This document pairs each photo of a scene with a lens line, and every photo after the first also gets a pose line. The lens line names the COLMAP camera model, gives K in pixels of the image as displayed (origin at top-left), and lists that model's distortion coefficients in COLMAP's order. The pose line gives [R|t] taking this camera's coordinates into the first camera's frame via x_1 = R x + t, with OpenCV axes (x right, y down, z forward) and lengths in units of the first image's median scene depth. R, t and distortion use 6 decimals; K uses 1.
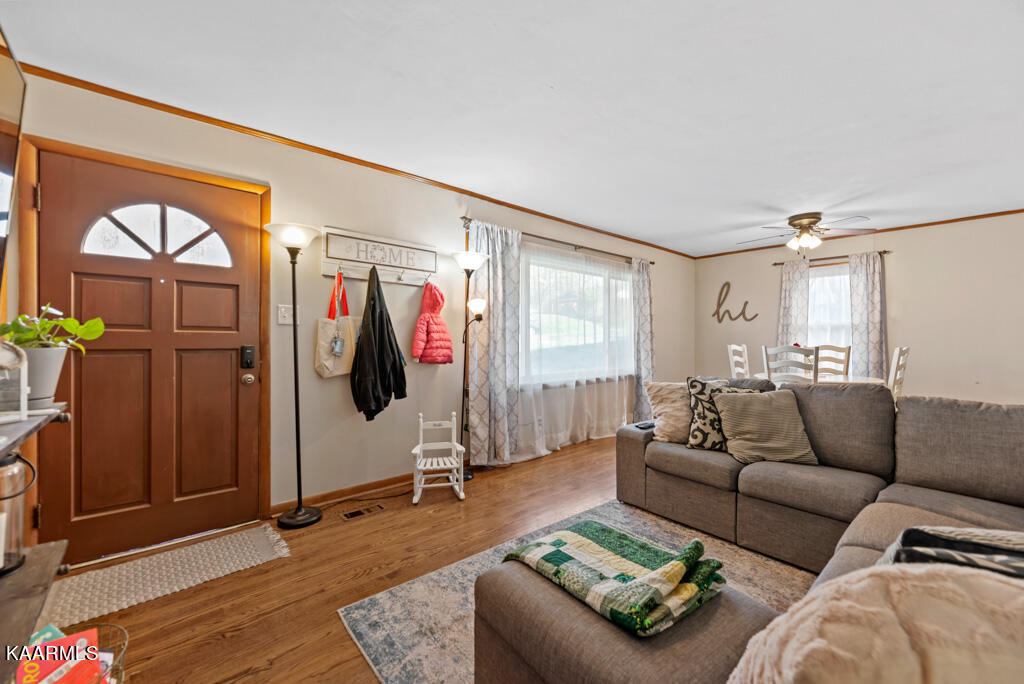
lens RADIAL K [[420.8, 0, 512.2], [0, 420.8, 341.0], [0, 0, 1]] dist [-0.001016, -0.000470]
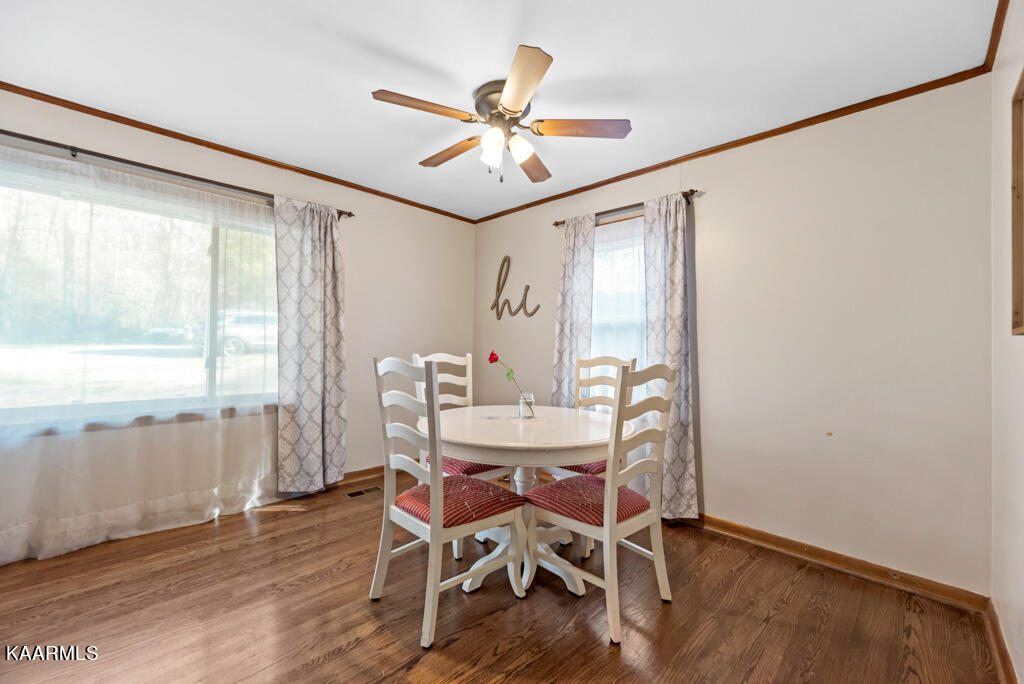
lens RADIAL K [[420.8, 0, 513.3], [0, 420.8, 343.8], [0, 0, 1]] dist [-0.001016, -0.000470]
pose [[0.997393, 0.014461, 0.070704, 0.561610], [-0.013760, 0.999851, -0.010388, 0.000759], [-0.070843, 0.009388, 0.997443, 0.418956]]
